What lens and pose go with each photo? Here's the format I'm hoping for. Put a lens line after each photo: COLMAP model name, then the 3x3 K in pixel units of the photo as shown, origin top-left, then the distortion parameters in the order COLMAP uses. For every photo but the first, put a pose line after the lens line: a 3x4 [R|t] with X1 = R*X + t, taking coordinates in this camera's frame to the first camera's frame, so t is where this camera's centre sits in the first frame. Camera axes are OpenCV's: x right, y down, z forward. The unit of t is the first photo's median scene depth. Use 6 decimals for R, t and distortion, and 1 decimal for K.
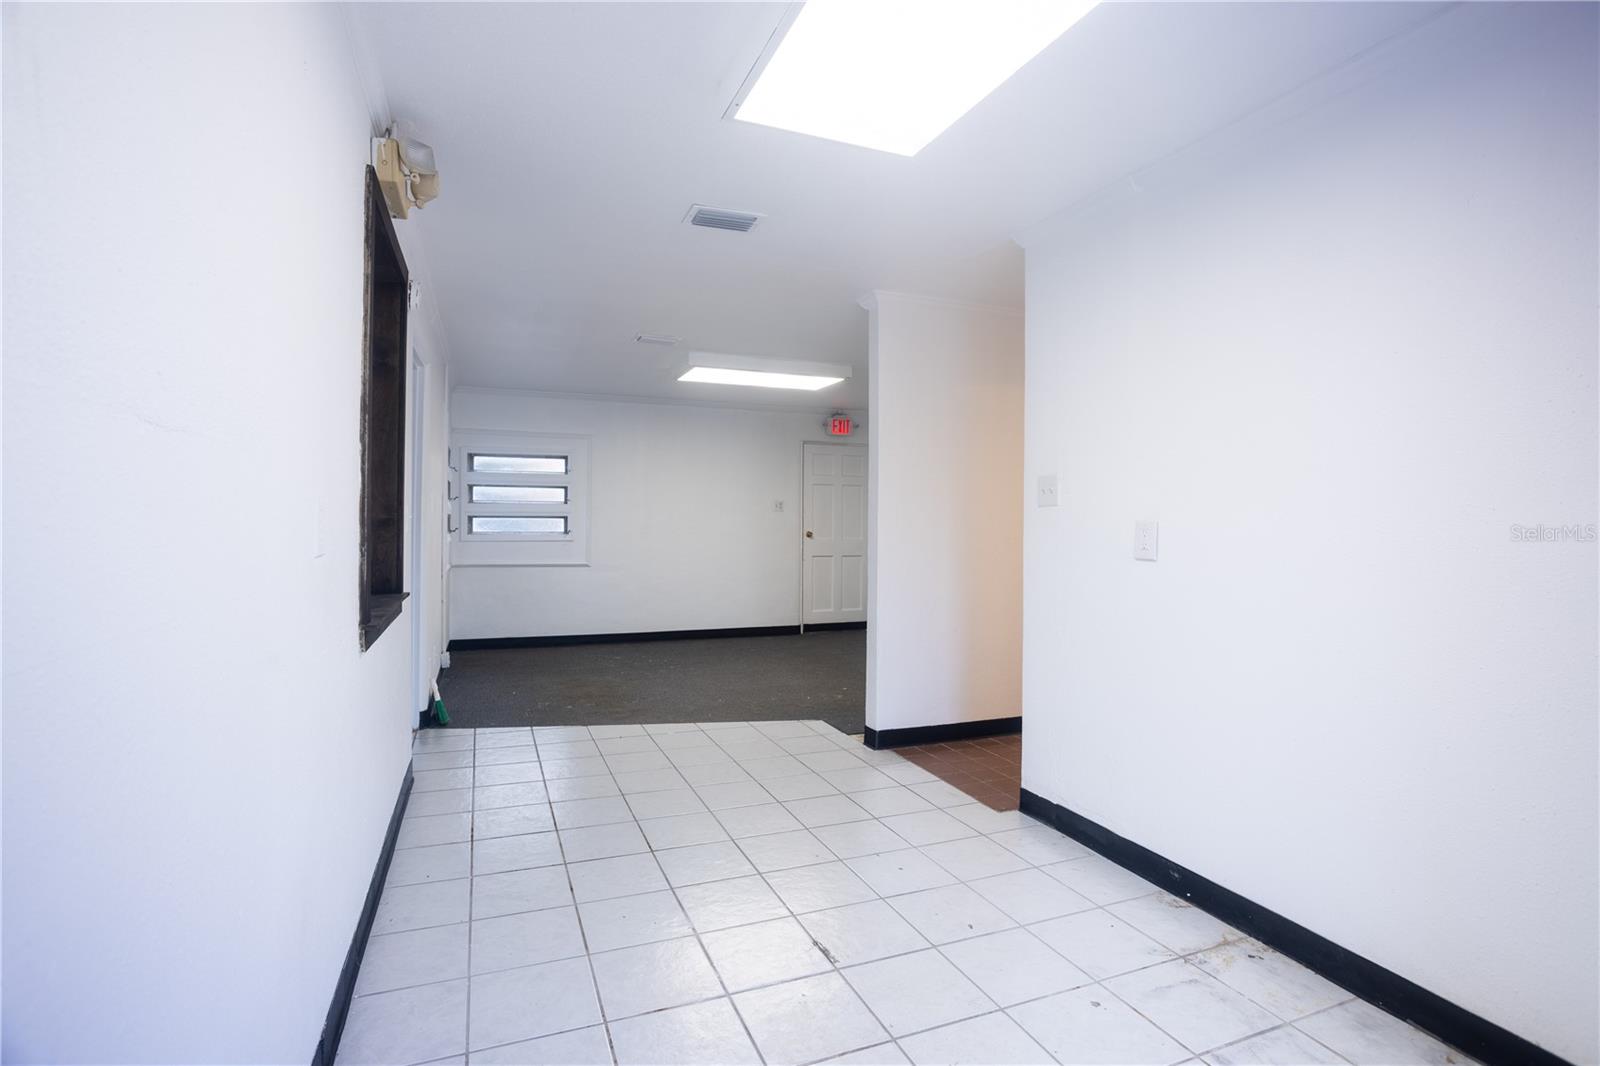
lens RADIAL K [[769.9, 0, 787.7], [0, 769.9, 526.0], [0, 0, 1]] dist [-0.053649, 0.021454]
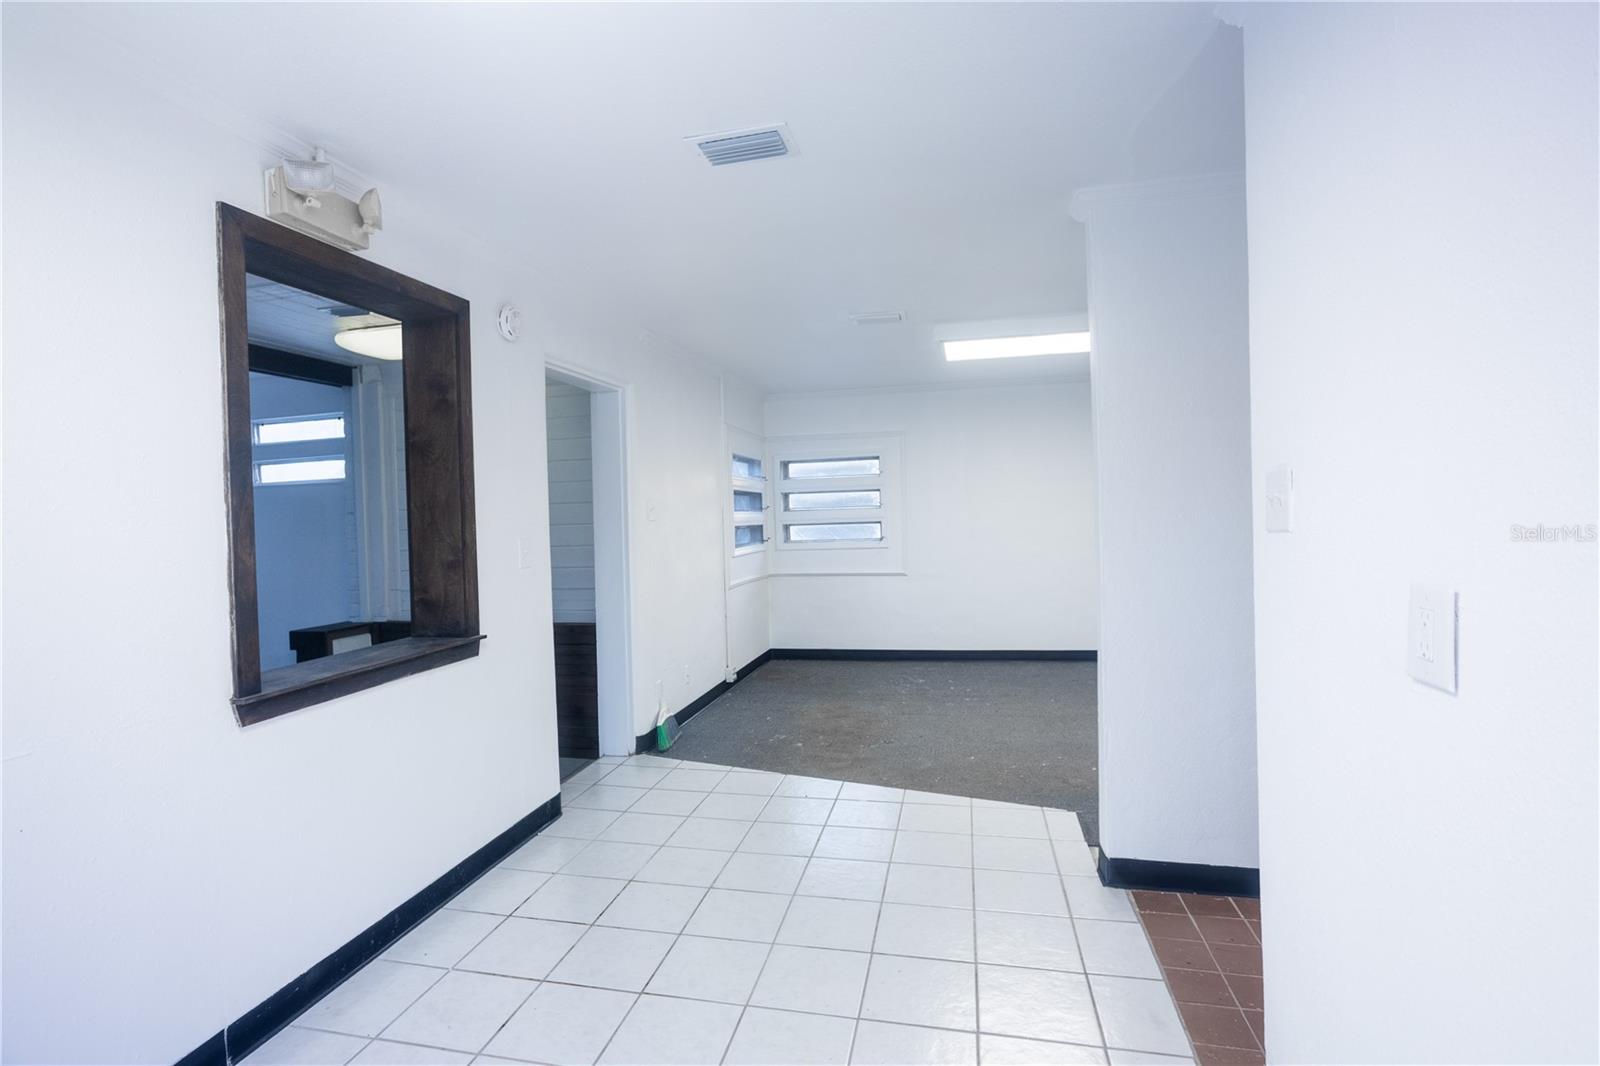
lens RADIAL K [[768.7, 0, 788.5], [0, 768.7, 527.2], [0, 0, 1]] dist [-0.042588, 0.020780]
pose [[0.823811, -0.021325, -0.566464, 0.199325], [0.032802, 0.999411, 0.010082, -0.025384], [0.565915, -0.026887, 0.824025, 0.234187]]
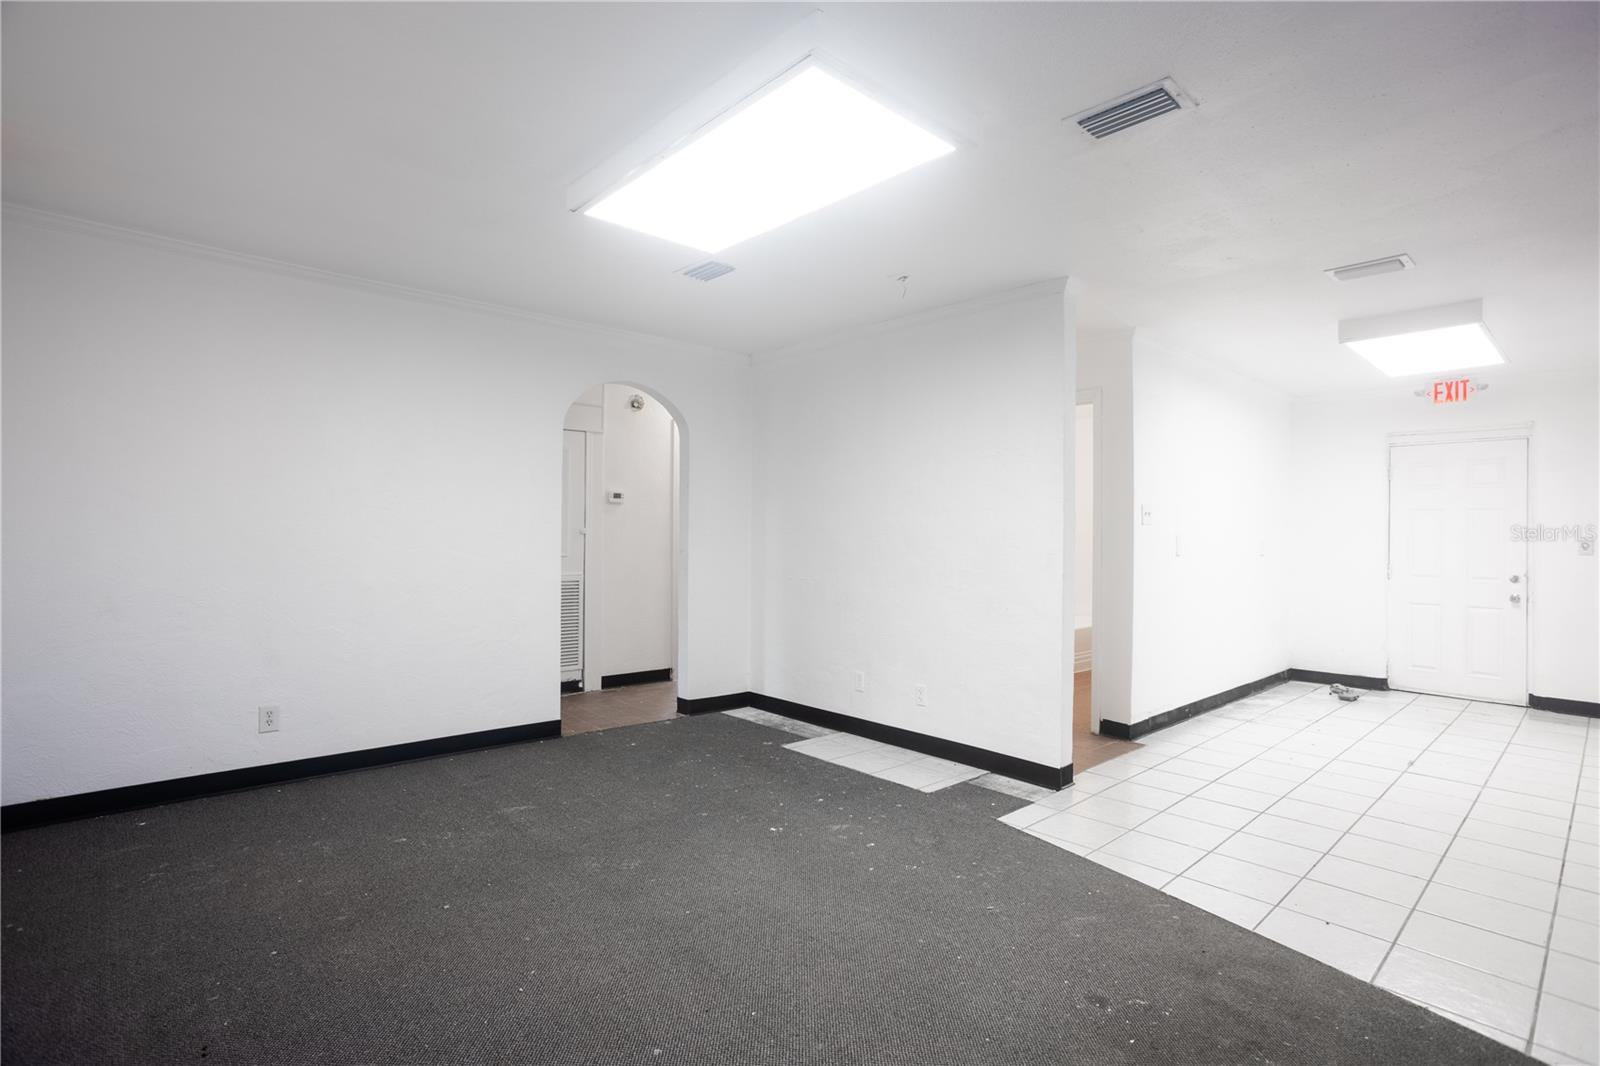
lens RADIAL K [[769.9, 0, 798.4], [0, 769.9, 522.0], [0, 0, 1]] dist [-0.053649, 0.021454]
pose [[-0.353527, 0.000820, 0.935424, -0.462098], [-0.012232, 0.999910, -0.005499, -0.007848], [-0.935345, -0.013386, -0.353485, 1.220321]]
